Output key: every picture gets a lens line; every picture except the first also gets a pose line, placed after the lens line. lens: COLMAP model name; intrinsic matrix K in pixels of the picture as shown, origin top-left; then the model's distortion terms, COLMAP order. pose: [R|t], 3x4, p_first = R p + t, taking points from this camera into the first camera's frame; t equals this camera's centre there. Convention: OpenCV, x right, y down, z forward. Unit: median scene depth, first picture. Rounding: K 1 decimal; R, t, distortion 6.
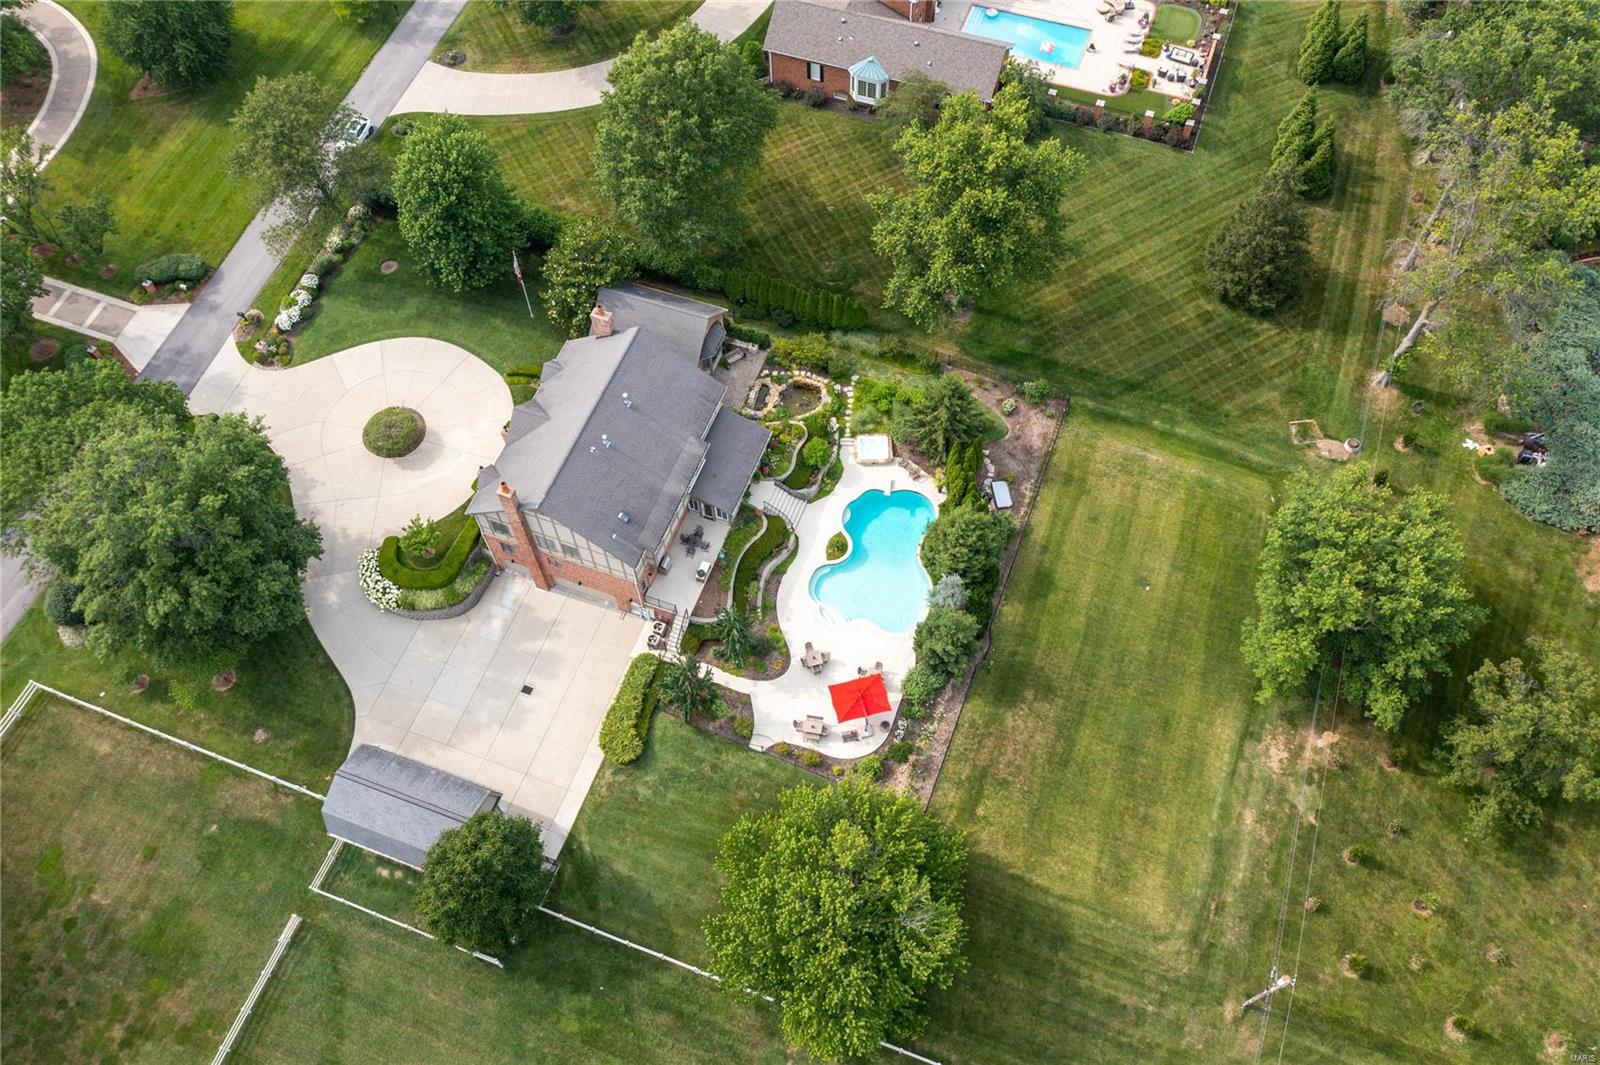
lens RADIAL K [[1252.9, 0, 800.0], [0, 1252.9, 532.5], [0, 0, 1]] dist [-0.005168, 0.004414]
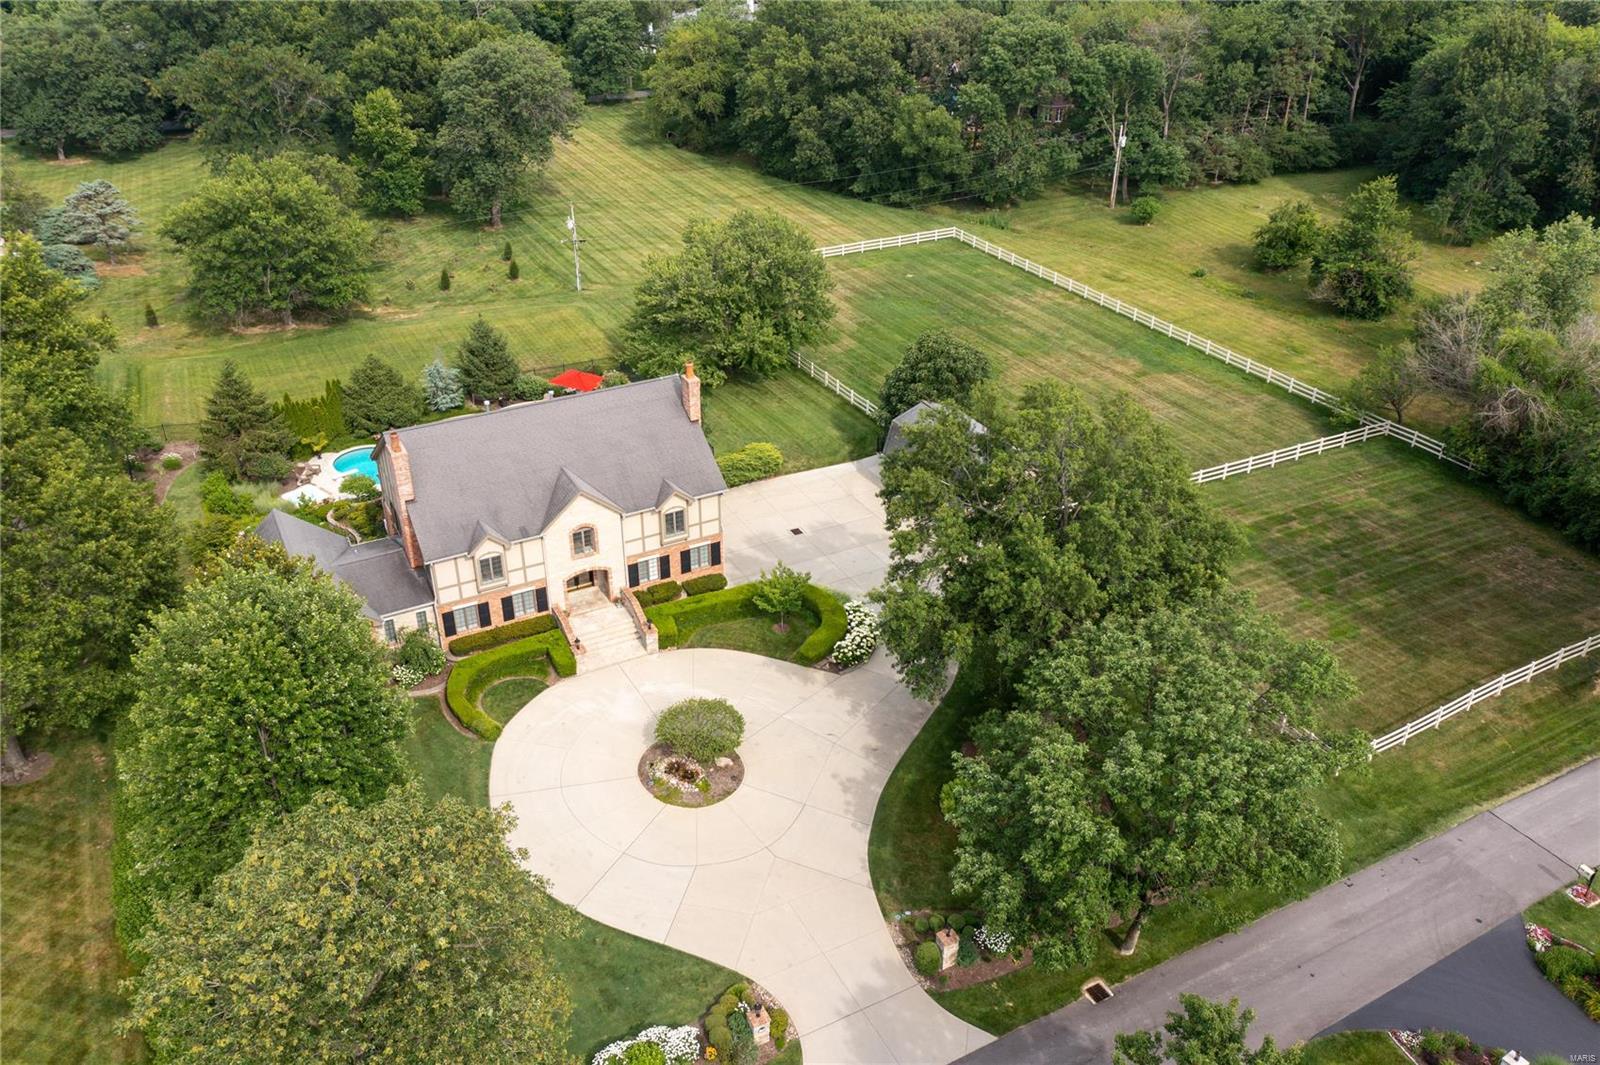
lens RADIAL K [[1252.9, 0, 800.0], [0, 1252.9, 532.5], [0, 0, 1]] dist [-0.005168, 0.004414]
pose [[-0.747570, -0.322469, 0.580649, -0.726073], [0.576934, 0.117861, 0.808242, -0.585490], [-0.329069, 0.939214, 0.097935, 0.894659]]
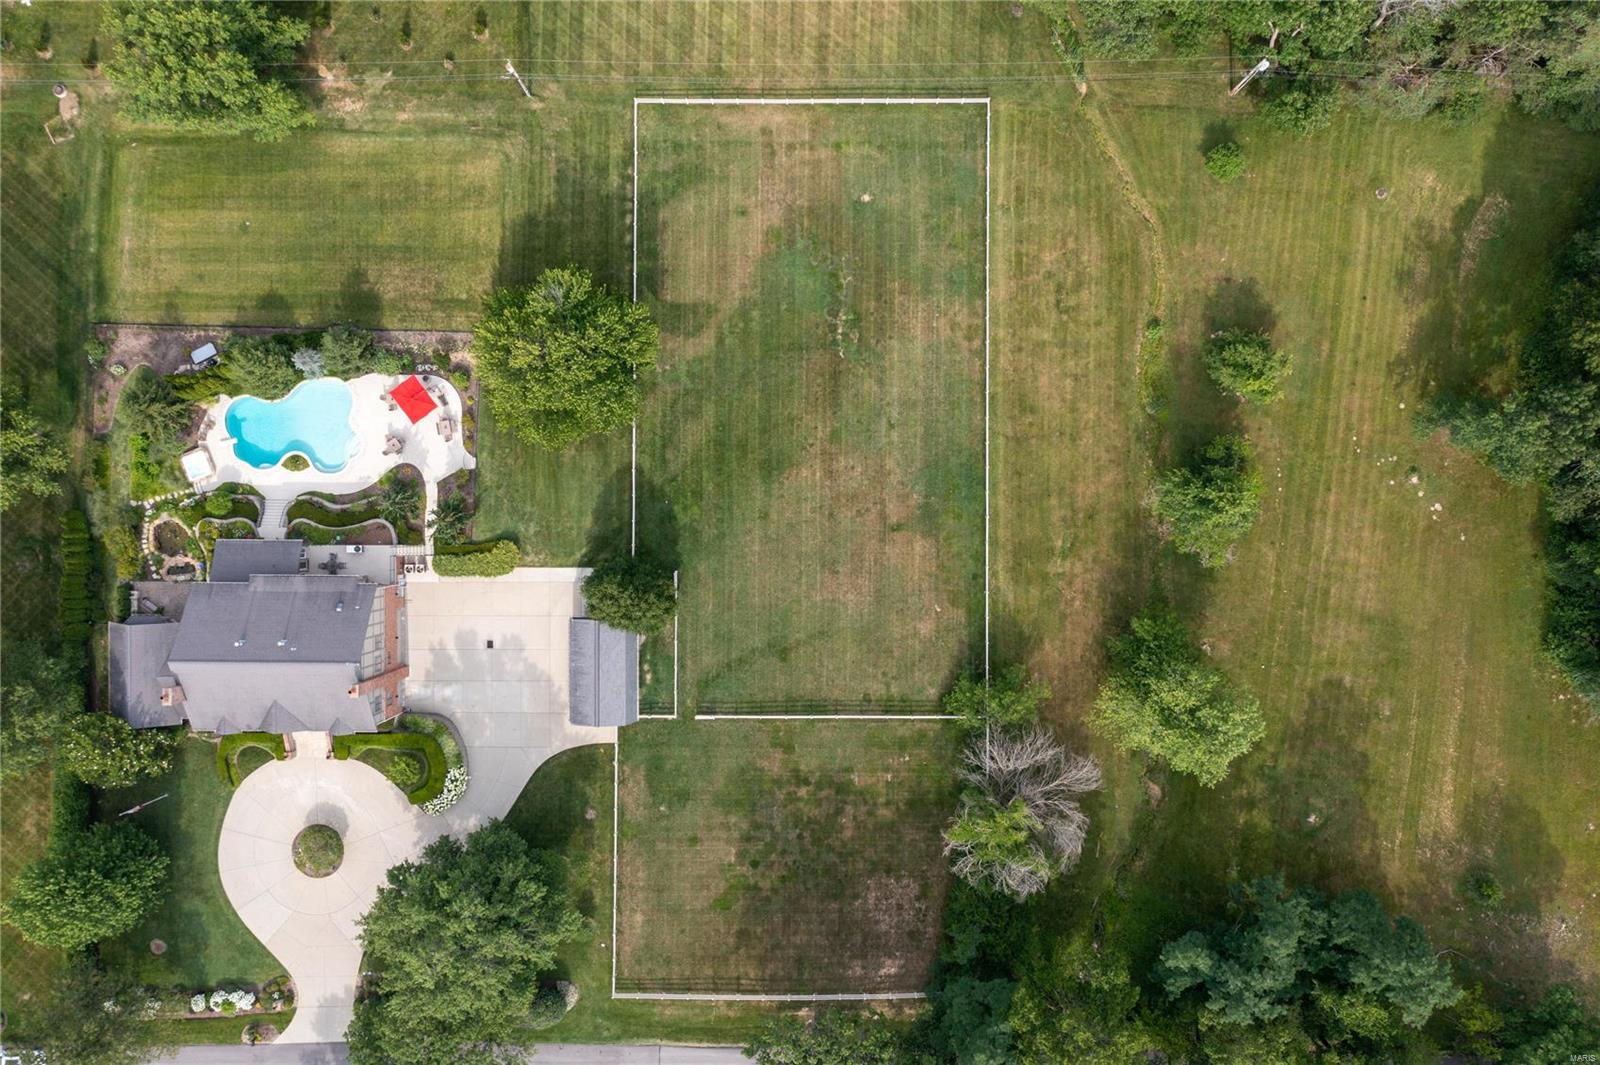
lens RADIAL K [[1270.4, 0, 800.0], [0, 1270.4, 532.5], [0, 0, 1]] dist [-0.001029, 0.006153]
pose [[-0.344710, -0.938618, 0.013073, -0.232558], [0.819737, -0.294206, 0.491401, -0.226132], [-0.457391, 0.180107, 0.870835, -0.333640]]
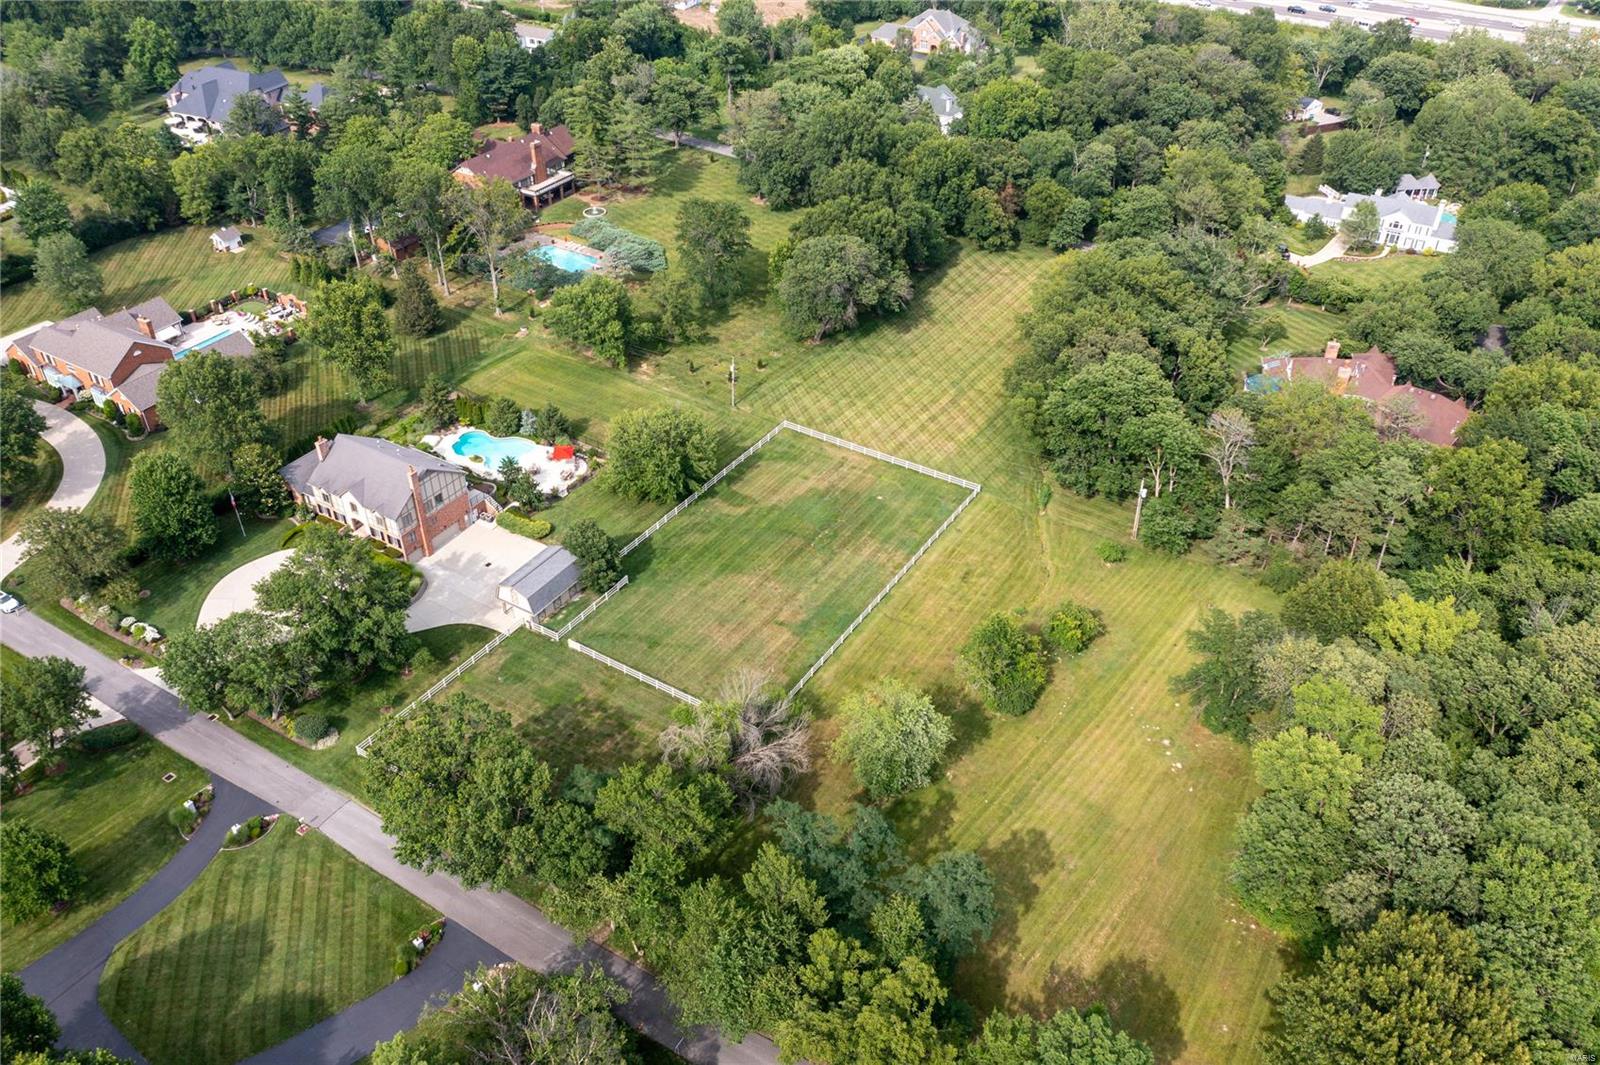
lens RADIAL K [[1252.9, 0, 800.0], [0, 1252.9, 532.5], [0, 0, 1]] dist [-0.005168, 0.004414]
pose [[0.199376, -0.566002, 0.799931, -1.542525], [0.839894, 0.519228, 0.158050, 0.190939], [-0.504804, 0.640346, 0.578904, -0.322313]]
